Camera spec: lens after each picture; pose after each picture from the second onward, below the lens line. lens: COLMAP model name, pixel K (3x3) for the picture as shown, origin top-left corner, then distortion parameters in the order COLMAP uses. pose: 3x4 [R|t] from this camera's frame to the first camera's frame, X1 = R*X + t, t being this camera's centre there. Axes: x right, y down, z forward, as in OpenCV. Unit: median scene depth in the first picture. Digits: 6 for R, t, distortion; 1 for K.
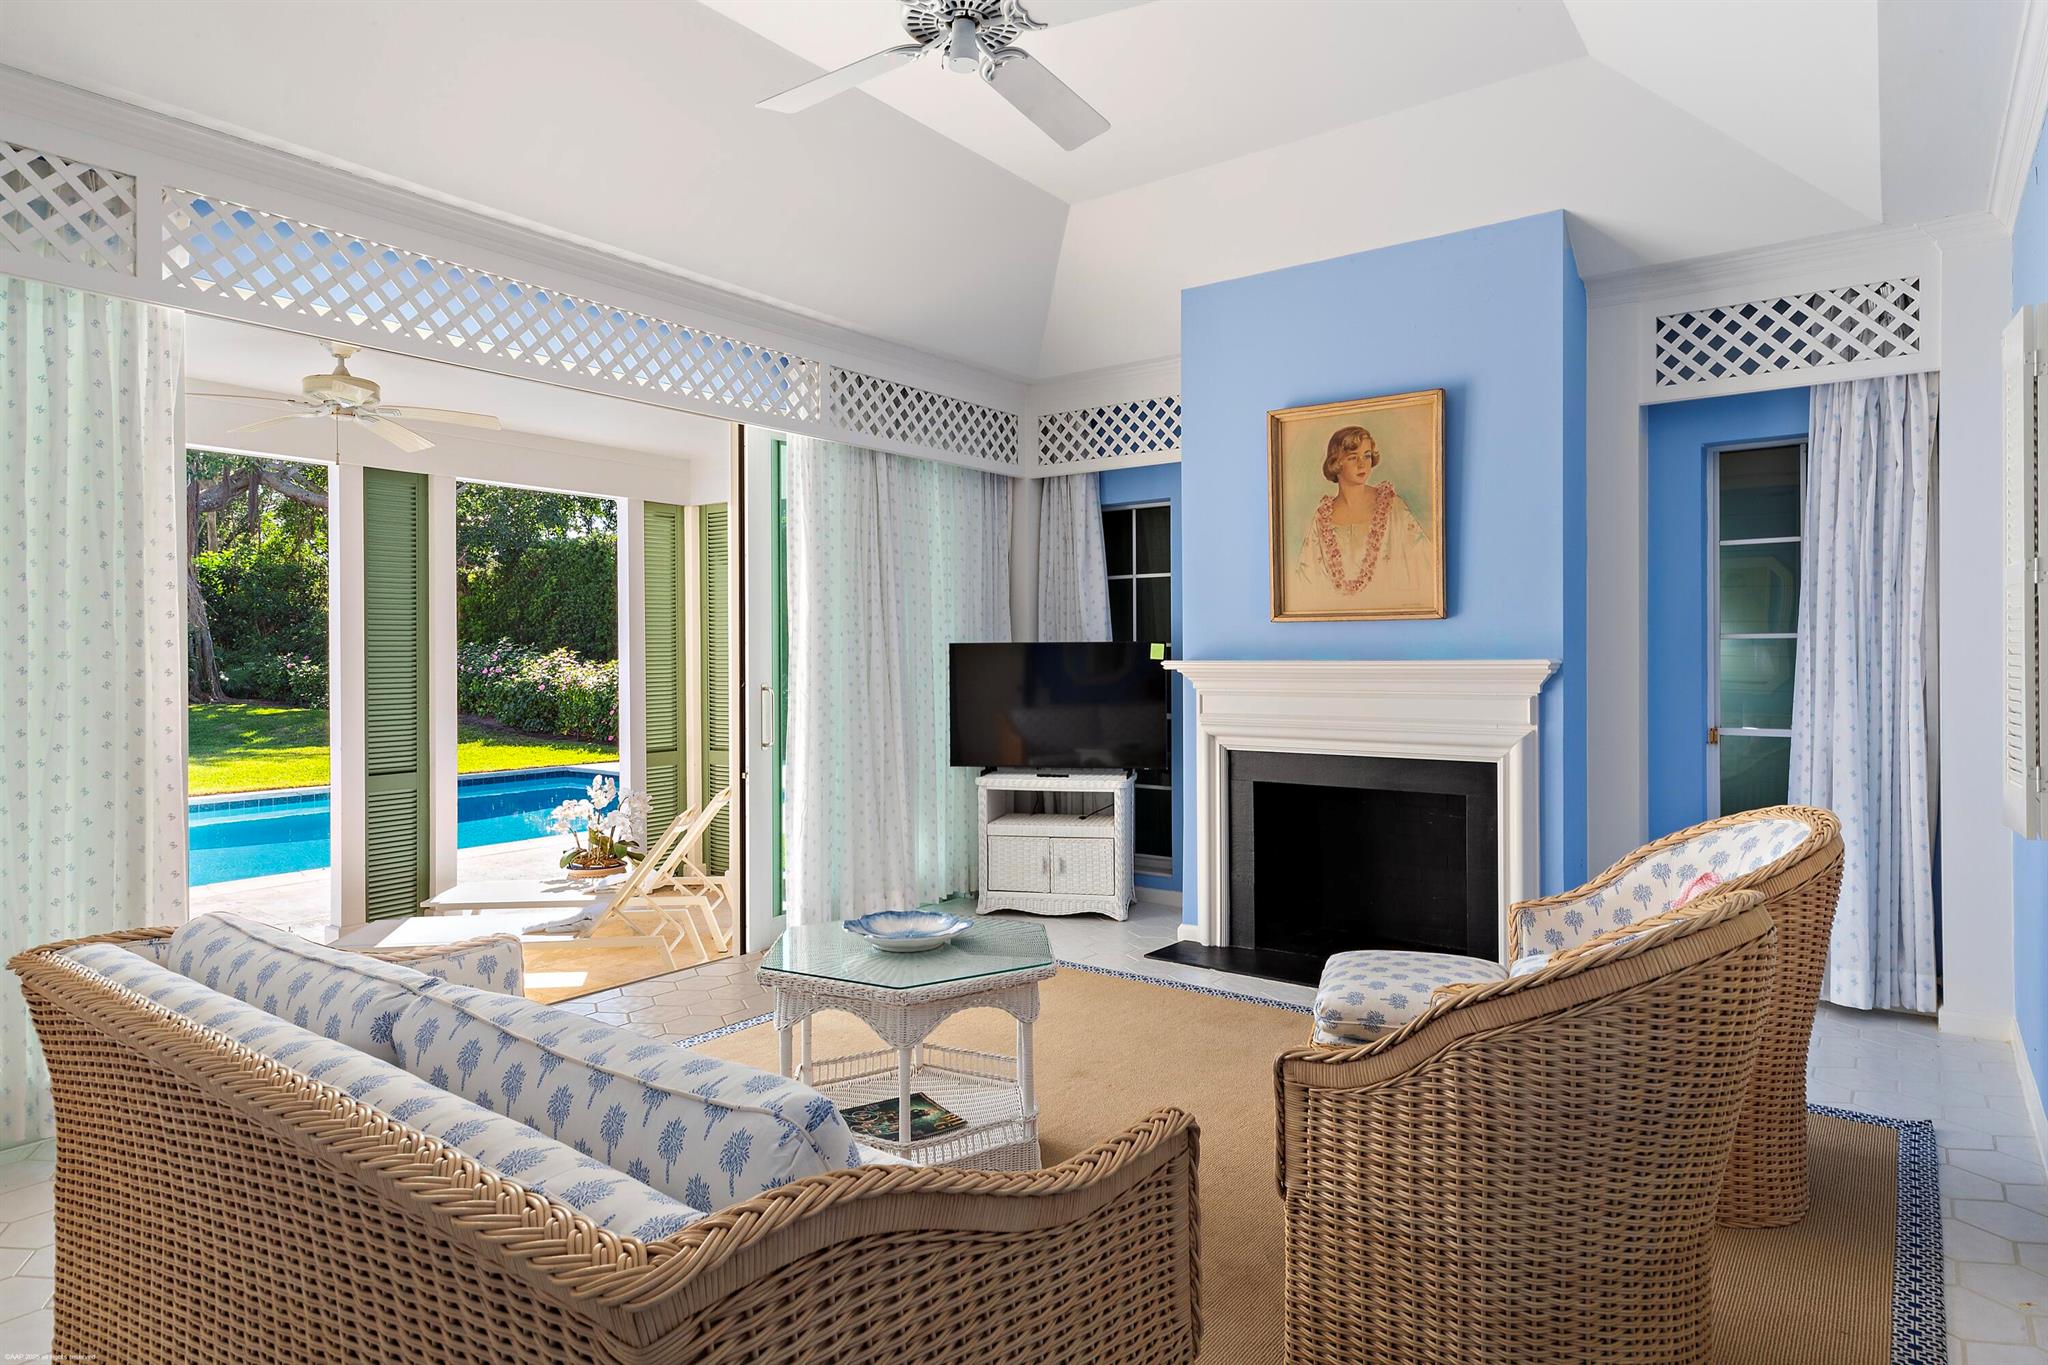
lens RADIAL K [[1168.9, 0, 1014.8], [0, 1168.9, 669.3], [0, 0, 1]] dist [0.030145, 0.000096]
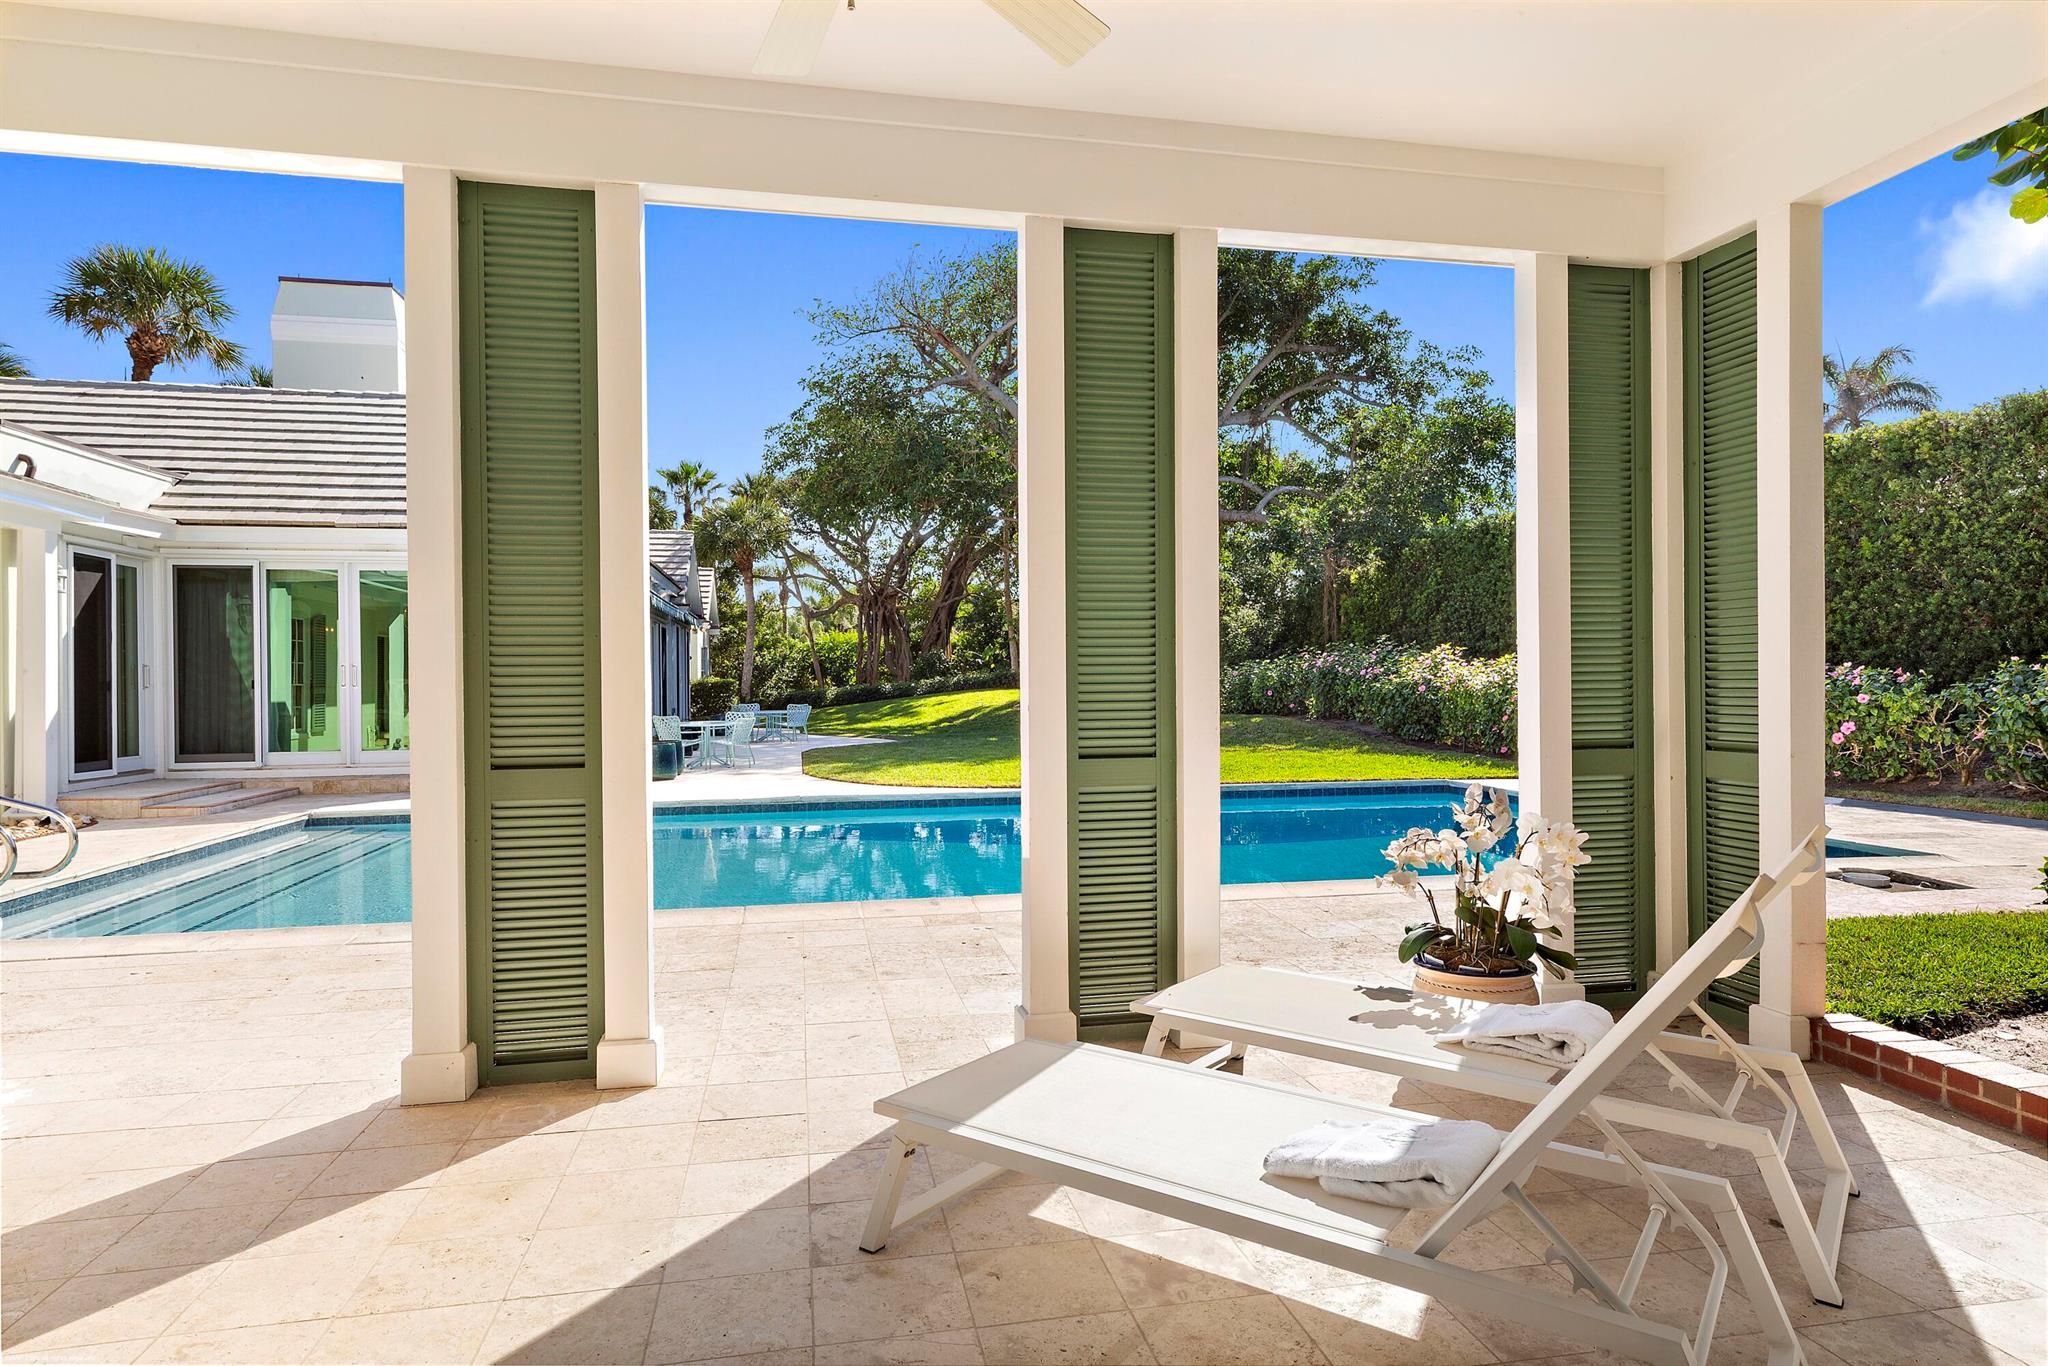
lens RADIAL K [[1168.9, 0, 1014.8], [0, 1168.9, 669.8], [0, 0, 1]] dist [0.030145, 0.000096]
pose [[0.747183, -0.006520, -0.664587, -0.147738], [-0.004635, 0.999876, -0.015021, 0.044136], [0.664603, 0.014303, 0.747060, 0.434414]]
